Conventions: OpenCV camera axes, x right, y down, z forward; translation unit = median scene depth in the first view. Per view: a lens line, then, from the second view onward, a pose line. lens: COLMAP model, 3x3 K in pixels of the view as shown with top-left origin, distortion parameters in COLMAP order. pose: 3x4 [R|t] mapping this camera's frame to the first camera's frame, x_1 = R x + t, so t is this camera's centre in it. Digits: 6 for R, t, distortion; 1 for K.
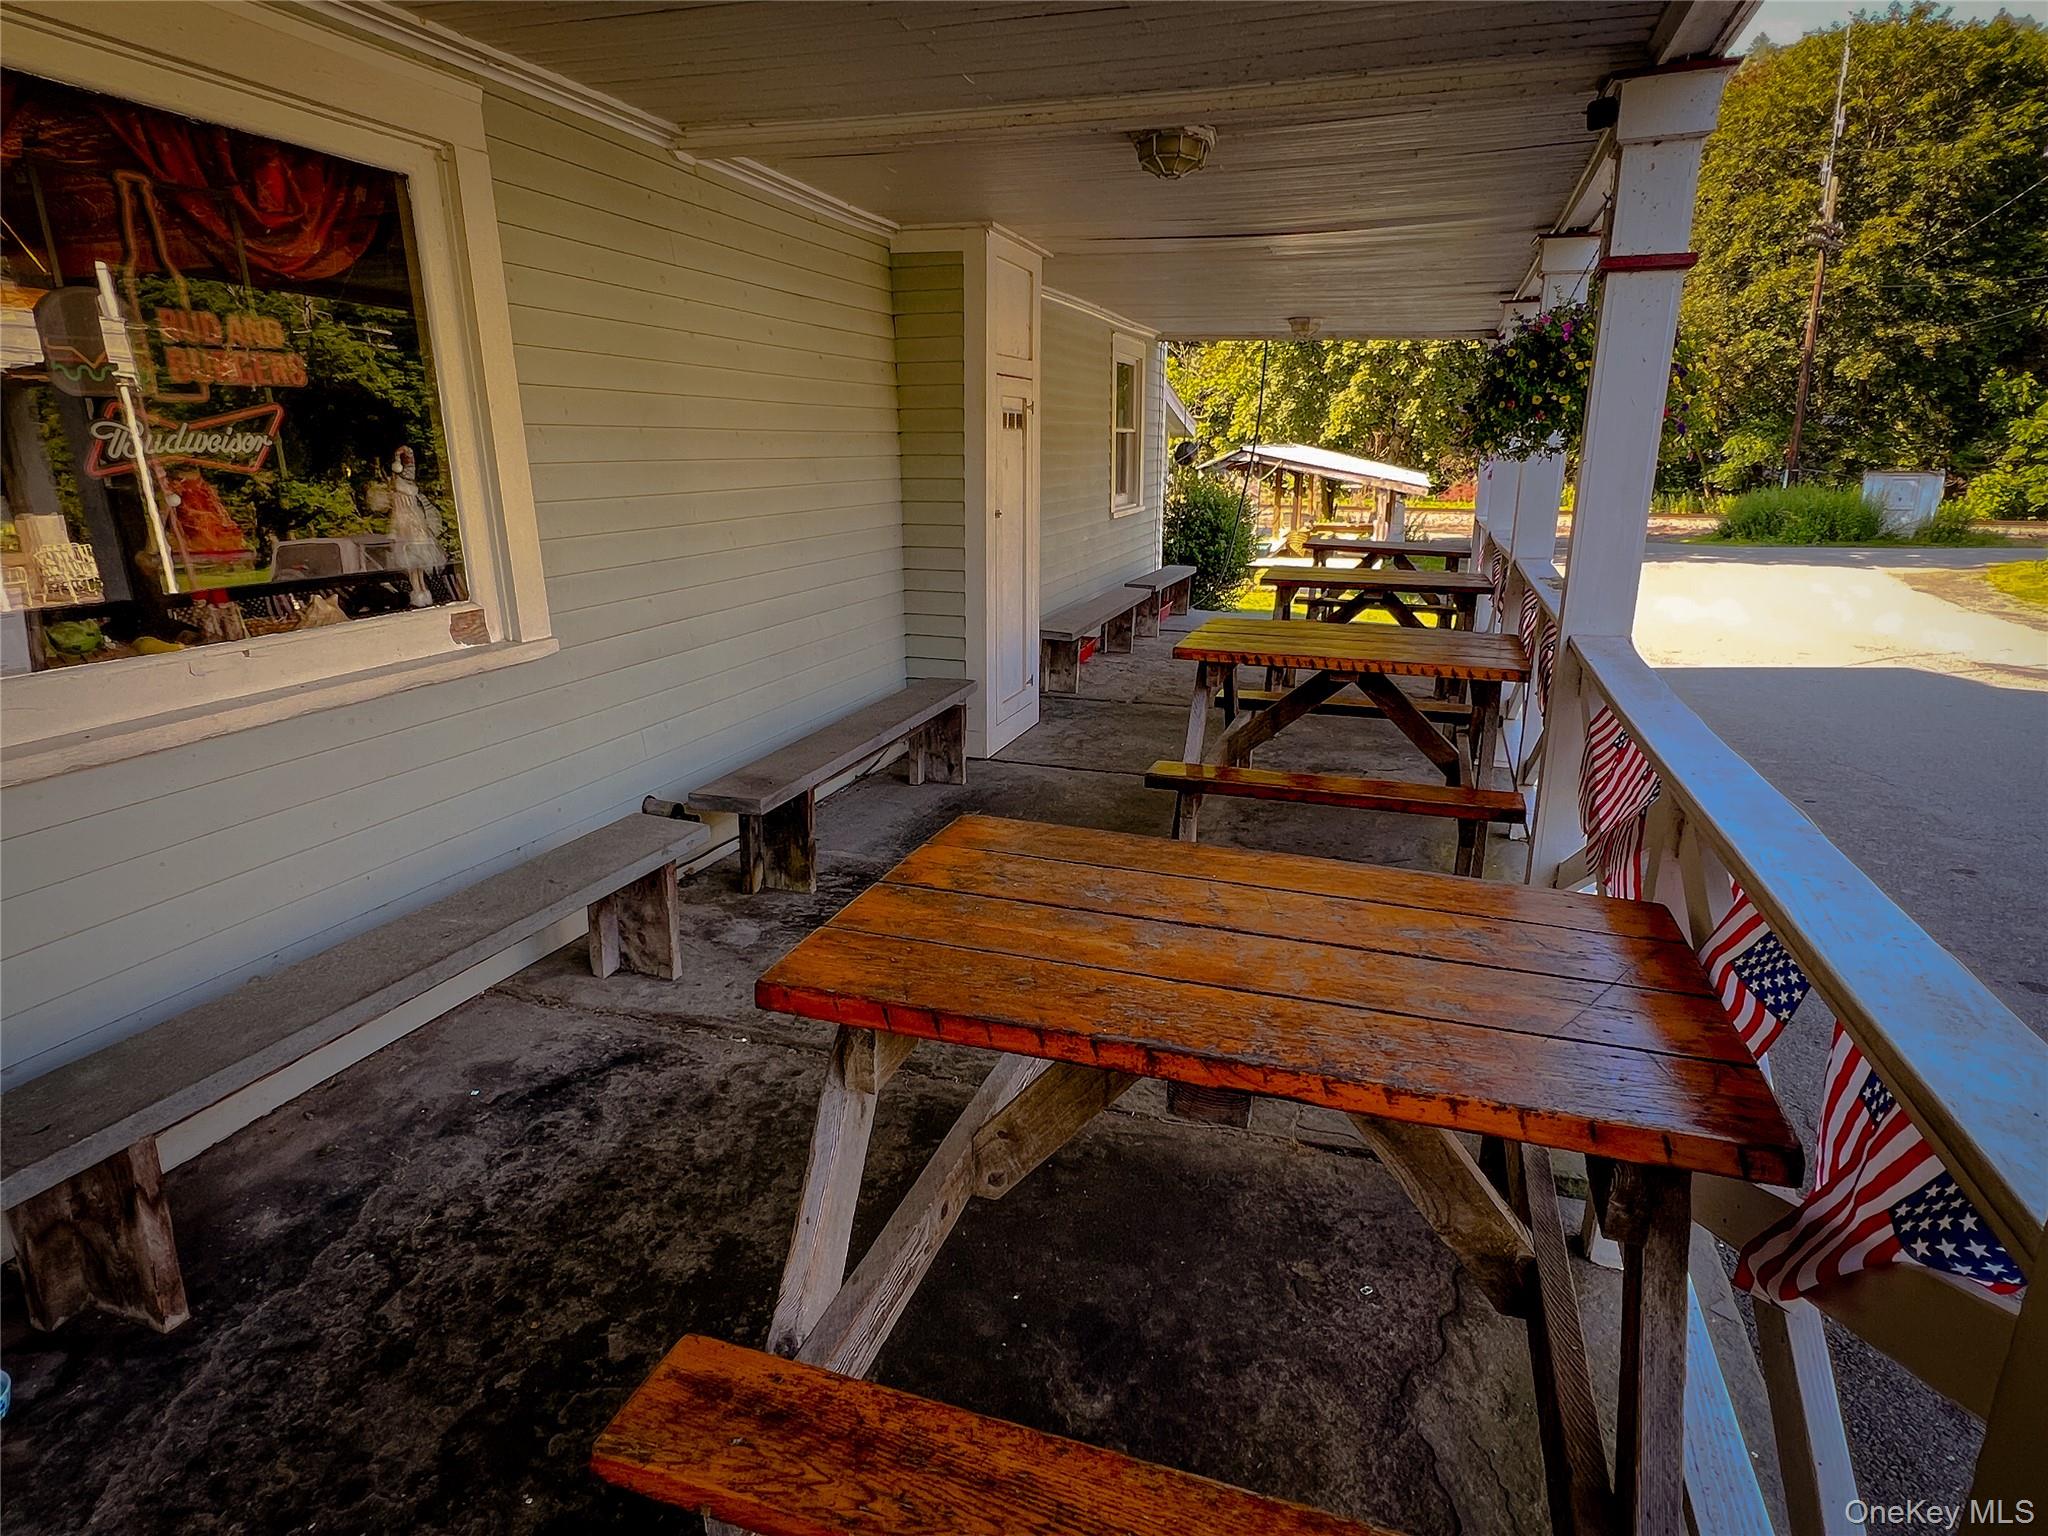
lens RADIAL K [[1137.6, 0, 1019.7], [0, 1137.6, 768.8], [0, 0, 1]] dist [-0.000008, -0.001801]
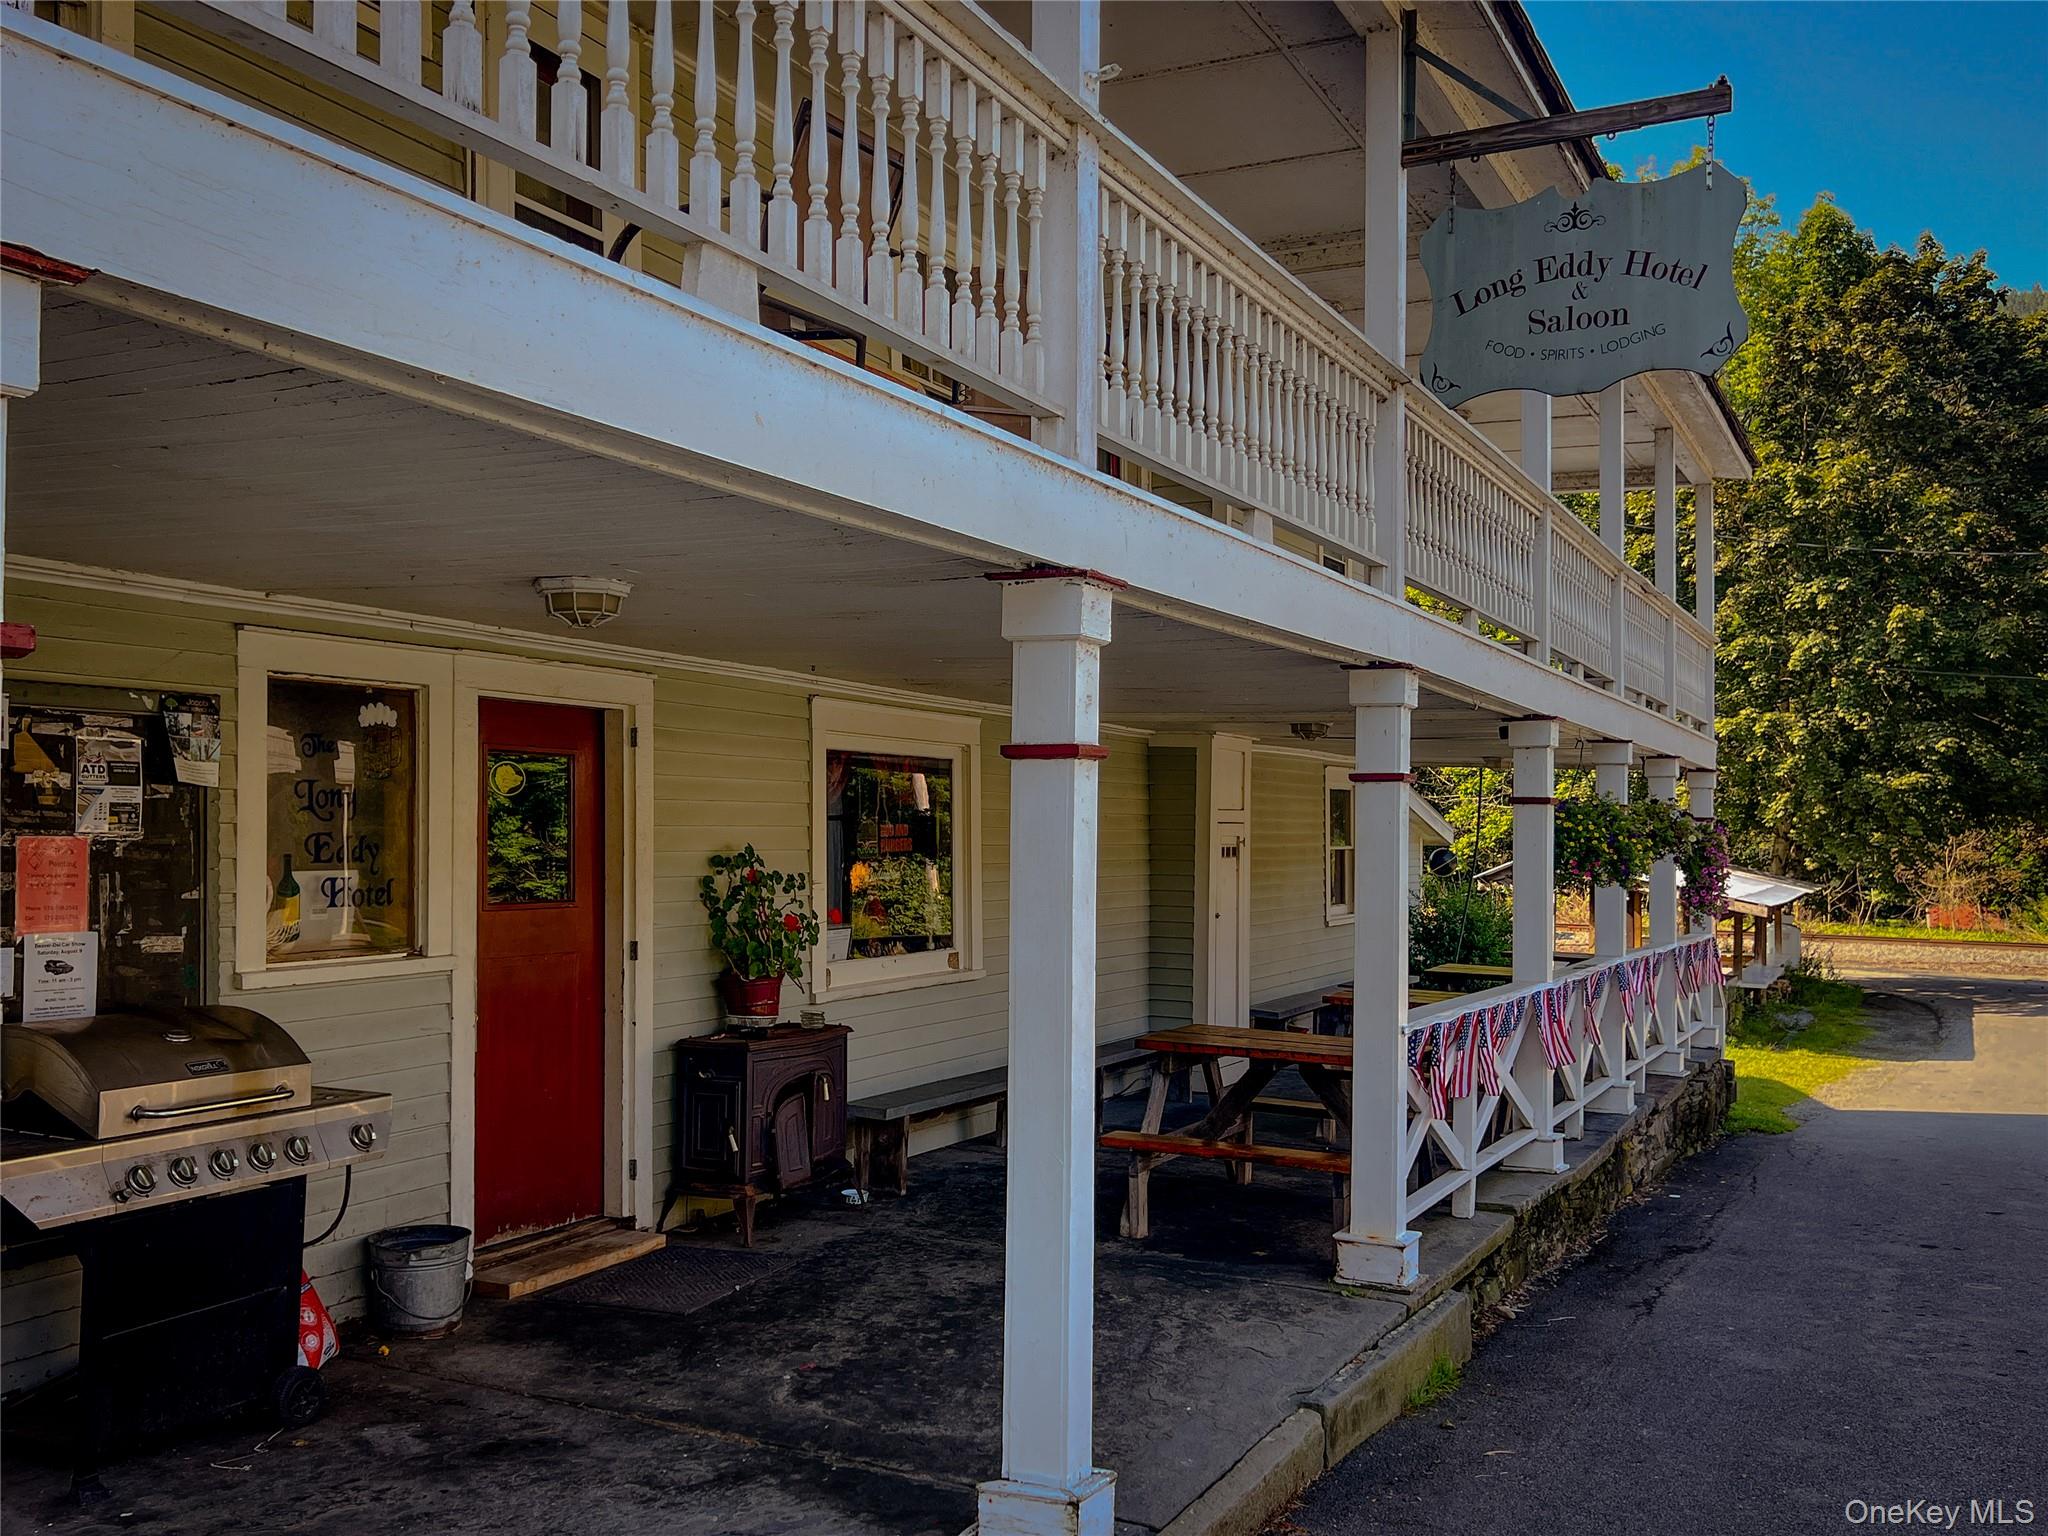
lens RADIAL K [[1850.9, 0, 1024.0], [0, 1850.9, 768.0], [0, 0, 1]] dist [0.009333, 0.001439]
pose [[0.991030, 0.008041, -0.133394, 0.009404], [-0.048333, 0.952182, -0.301683, 0.059549], [0.124590, 0.305425, 0.944030, -0.244725]]
